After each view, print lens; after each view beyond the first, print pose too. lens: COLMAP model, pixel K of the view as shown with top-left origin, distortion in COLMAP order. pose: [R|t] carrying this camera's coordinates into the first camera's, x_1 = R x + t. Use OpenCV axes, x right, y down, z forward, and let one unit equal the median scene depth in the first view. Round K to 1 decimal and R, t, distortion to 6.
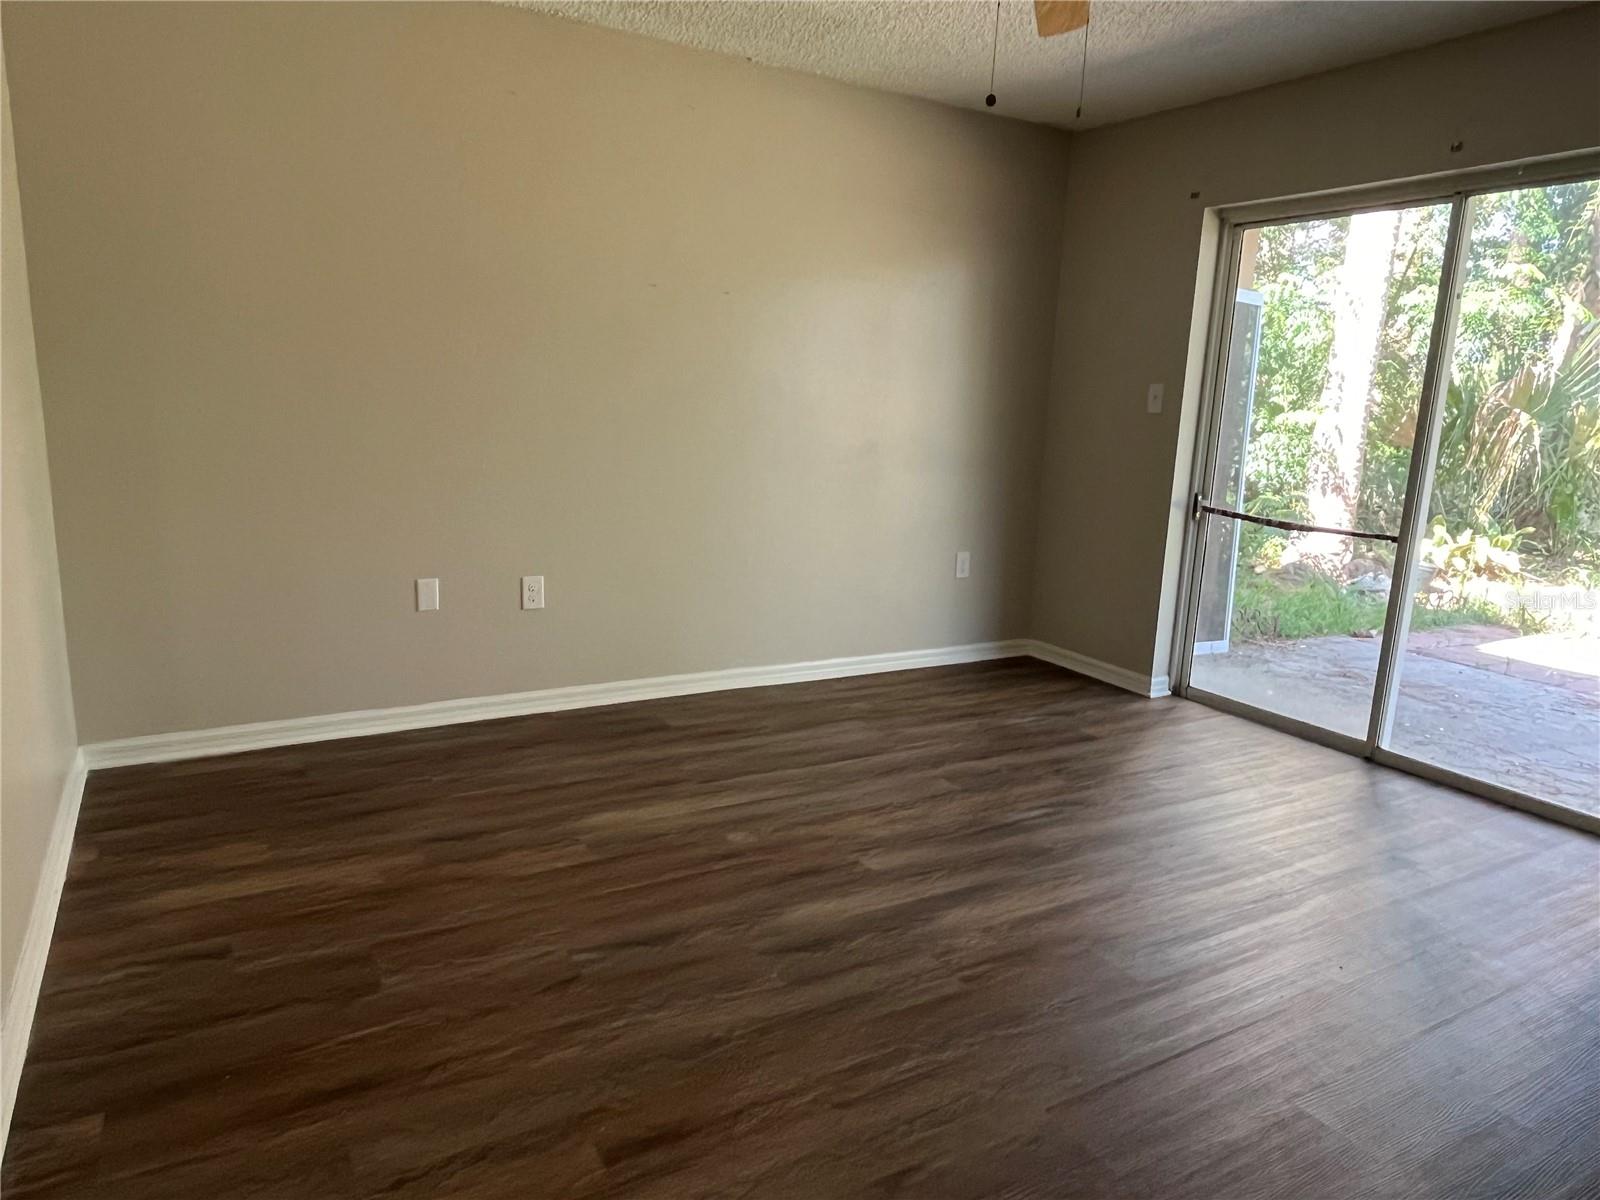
lens RADIAL K [[1024.6, 0, 800.4], [0, 1024.6, 599.8], [0, 0, 1]] dist [-0.008606, -0.001593]
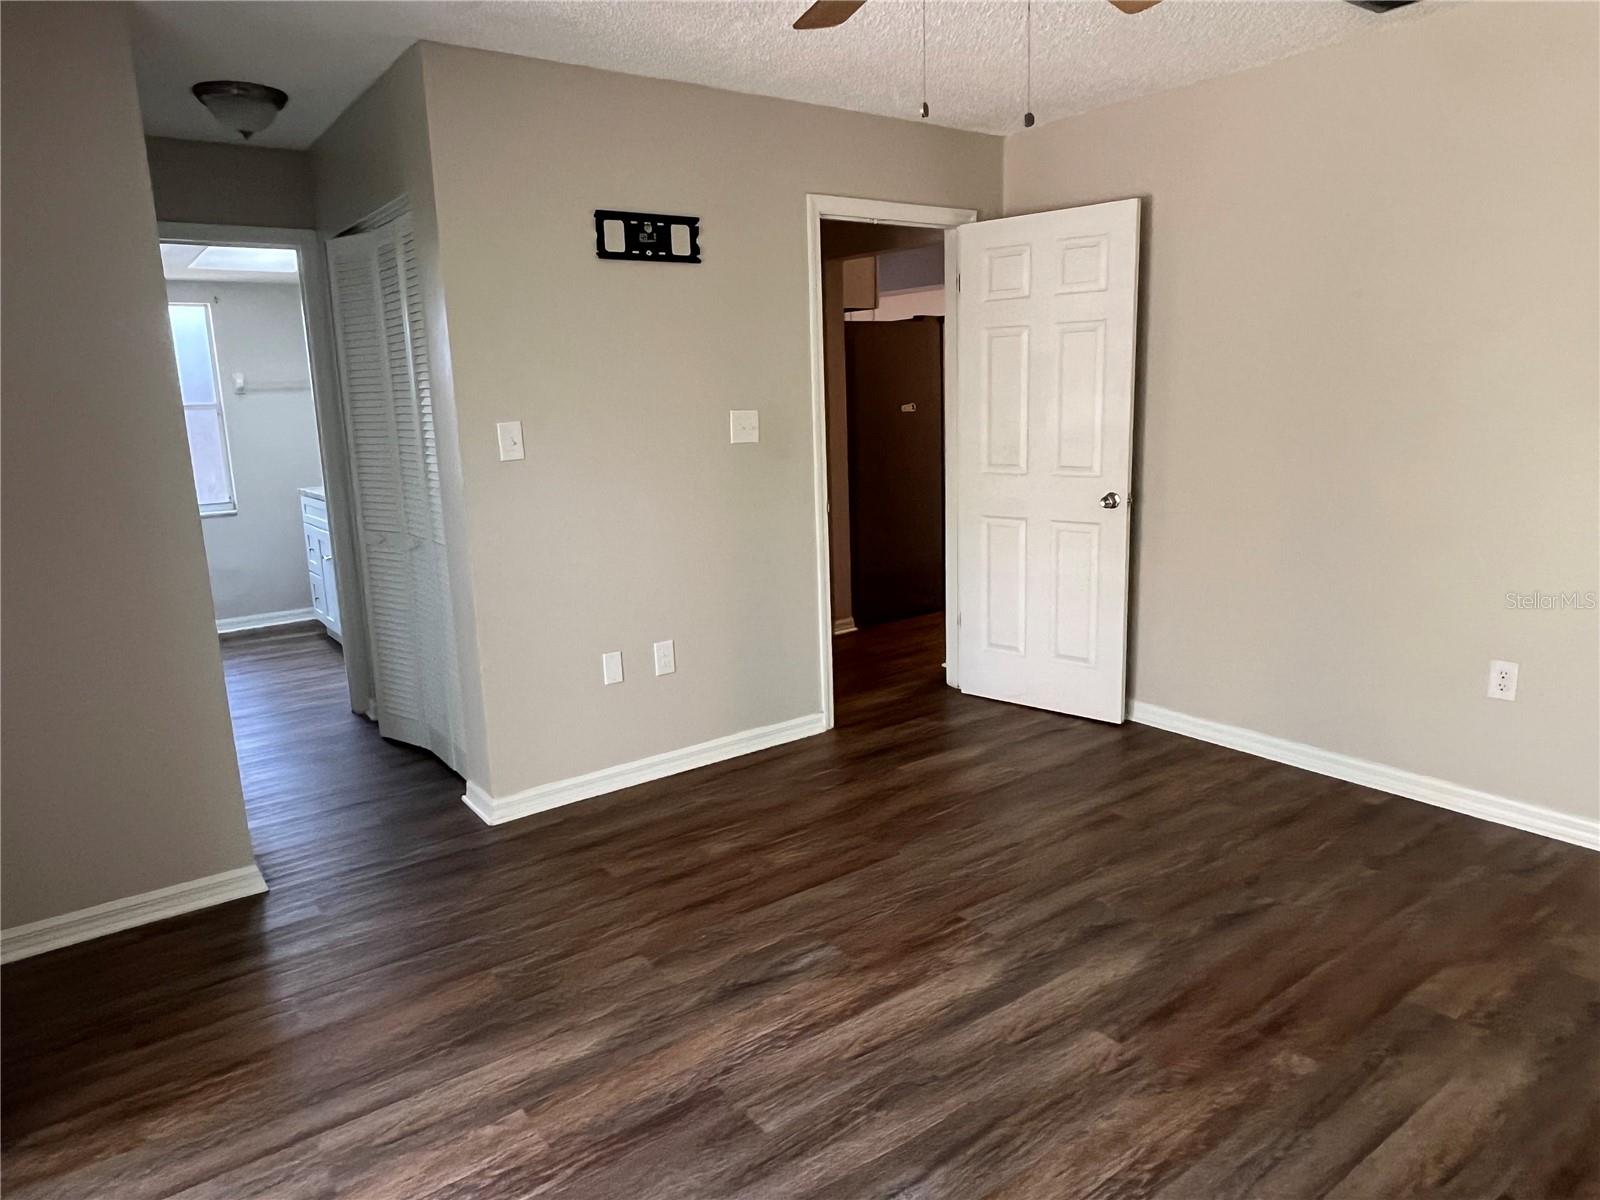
lens RADIAL K [[1024.6, 0, 797.3], [0, 1024.6, 596.6], [0, 0, 1]] dist [-0.008606, -0.001593]
pose [[-0.993770, 0.019224, -0.109781, 0.417334], [-0.025314, 0.920334, 0.390313, -0.397020], [0.108539, 0.390660, -0.914114, 1.688644]]
